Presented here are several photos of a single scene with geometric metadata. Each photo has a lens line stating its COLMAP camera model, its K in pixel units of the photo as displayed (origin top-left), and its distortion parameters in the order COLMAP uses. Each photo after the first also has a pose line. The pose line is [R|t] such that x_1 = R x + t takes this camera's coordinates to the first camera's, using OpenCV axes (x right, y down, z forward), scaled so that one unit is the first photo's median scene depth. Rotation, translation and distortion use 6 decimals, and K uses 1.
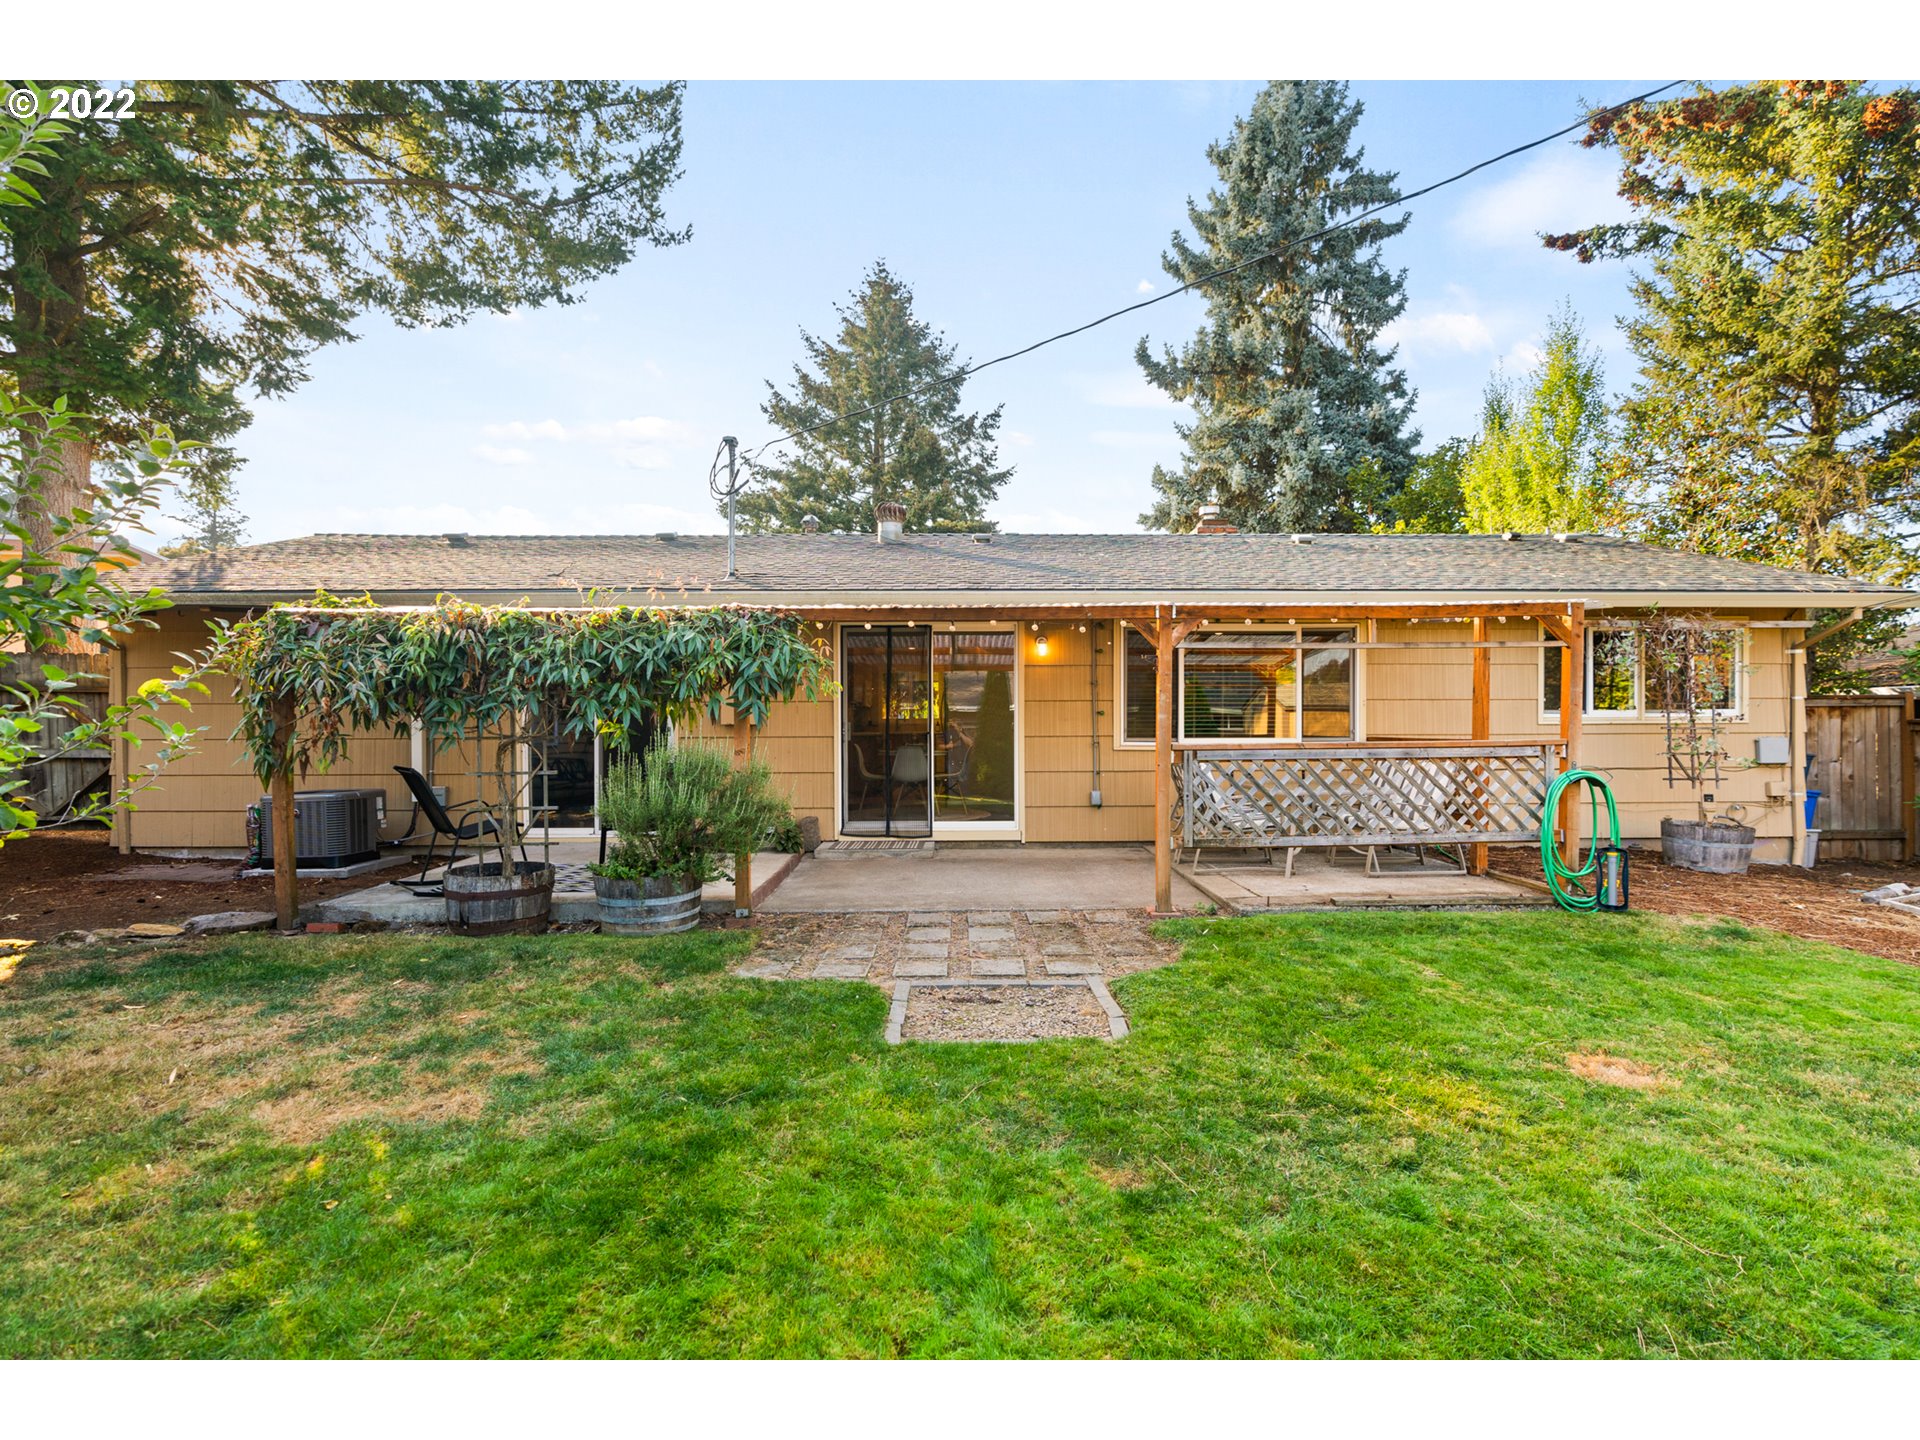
lens RADIAL K [[893.4, 0, 960.0], [0, 893.4, 720.0], [0, 0, 1]] dist [0.000613, -0.000055]
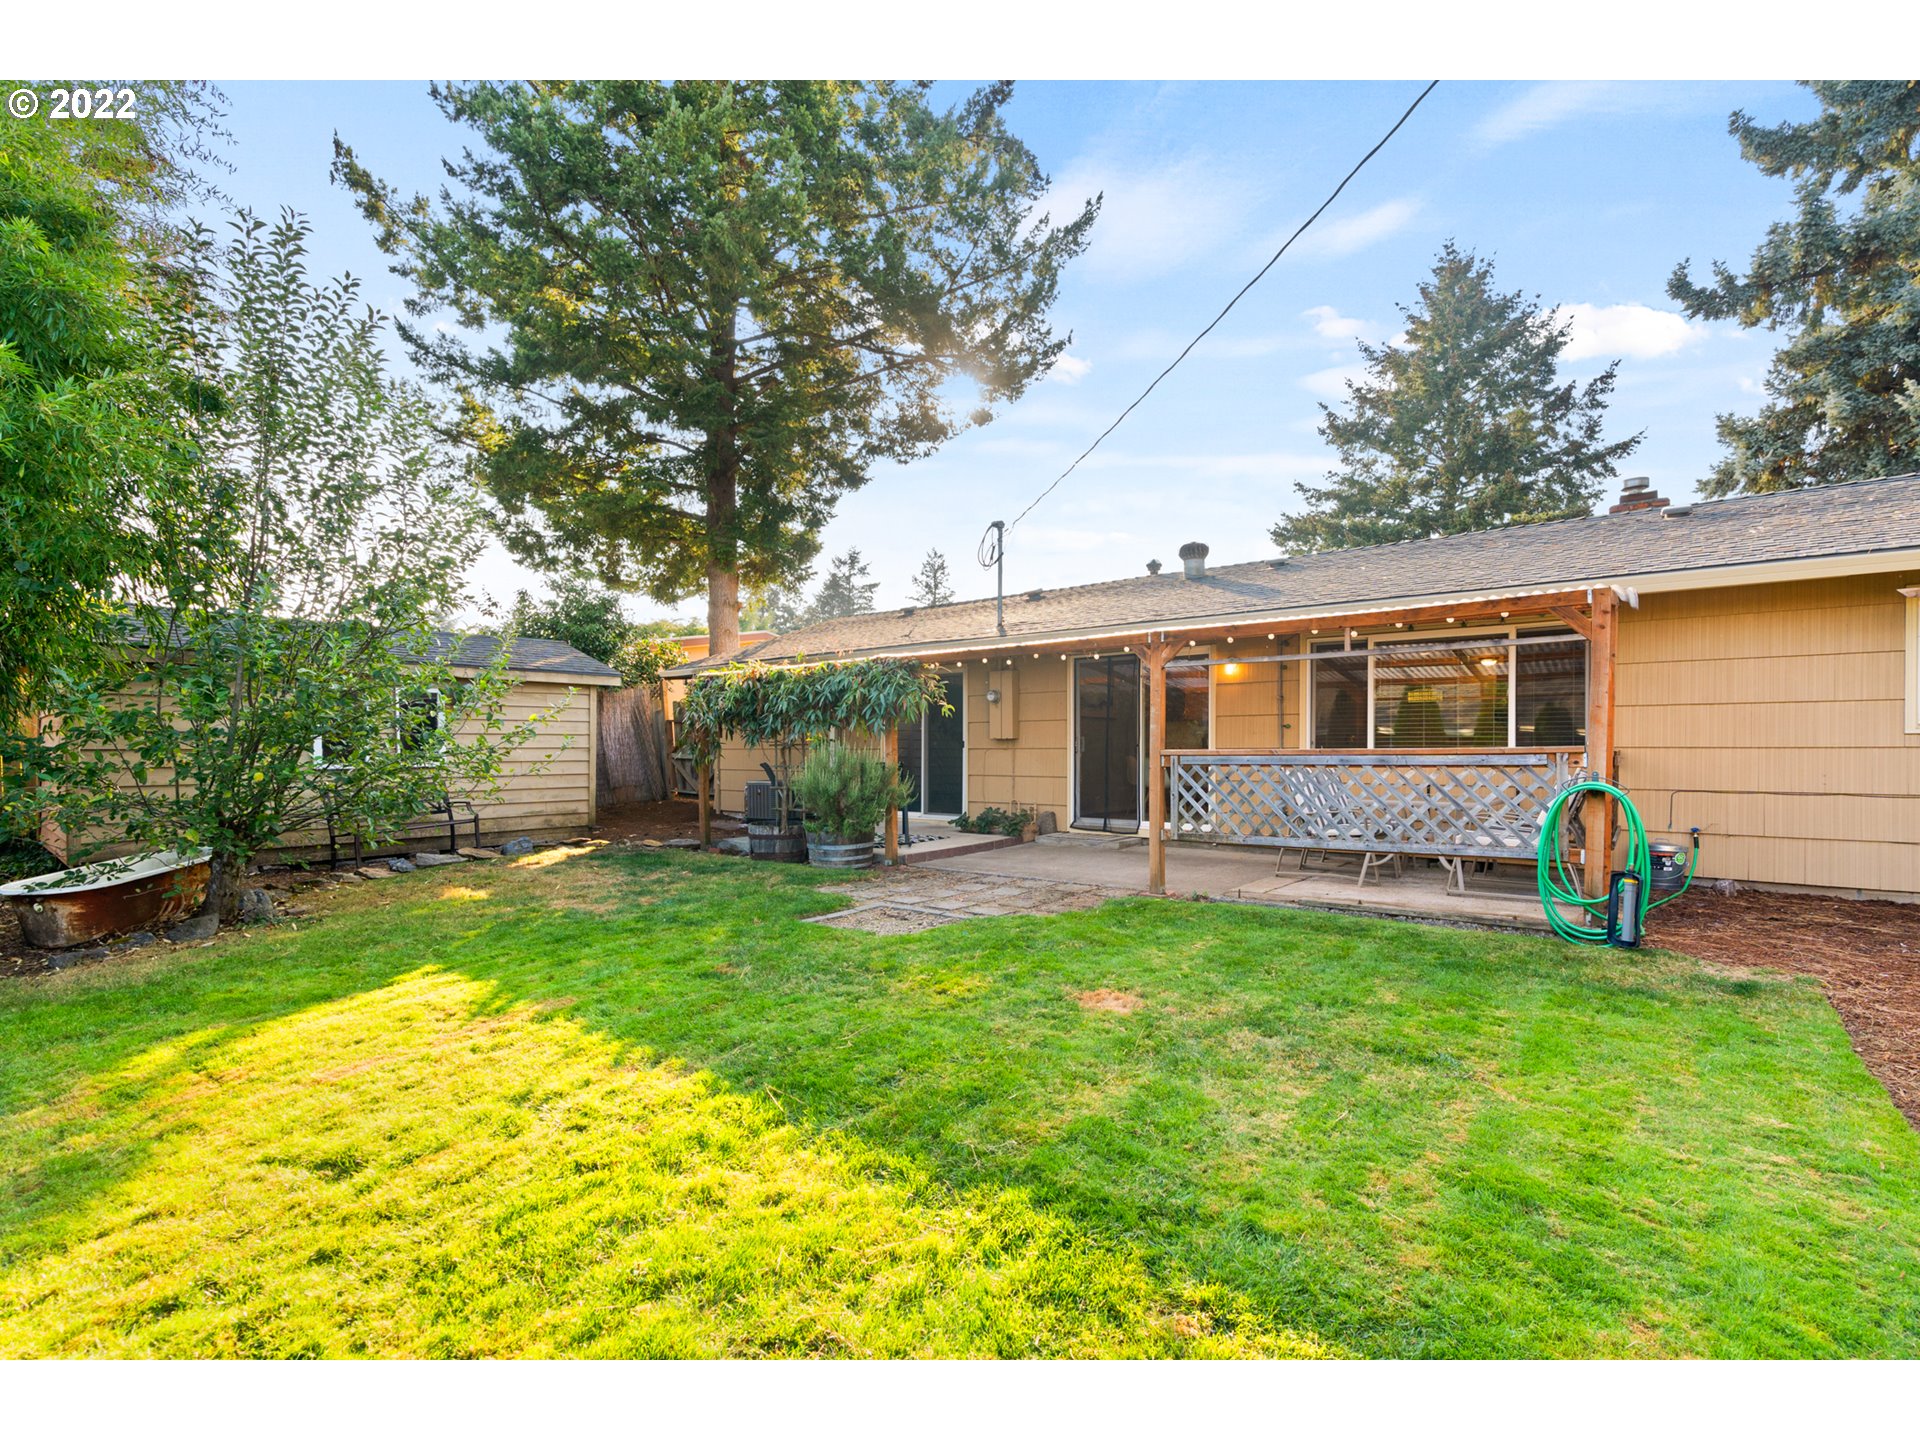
lens RADIAL K [[858.3, 0, 962.2], [0, 858.3, 744.6], [0, 0, 1]] dist [-0.000649, 0.000244]
pose [[0.782673, 0.000058, -0.622433, 0.175280], [0.000748, 0.999999, 0.001035, 0.004378], [0.622433, -0.001276, 0.782672, -0.008569]]
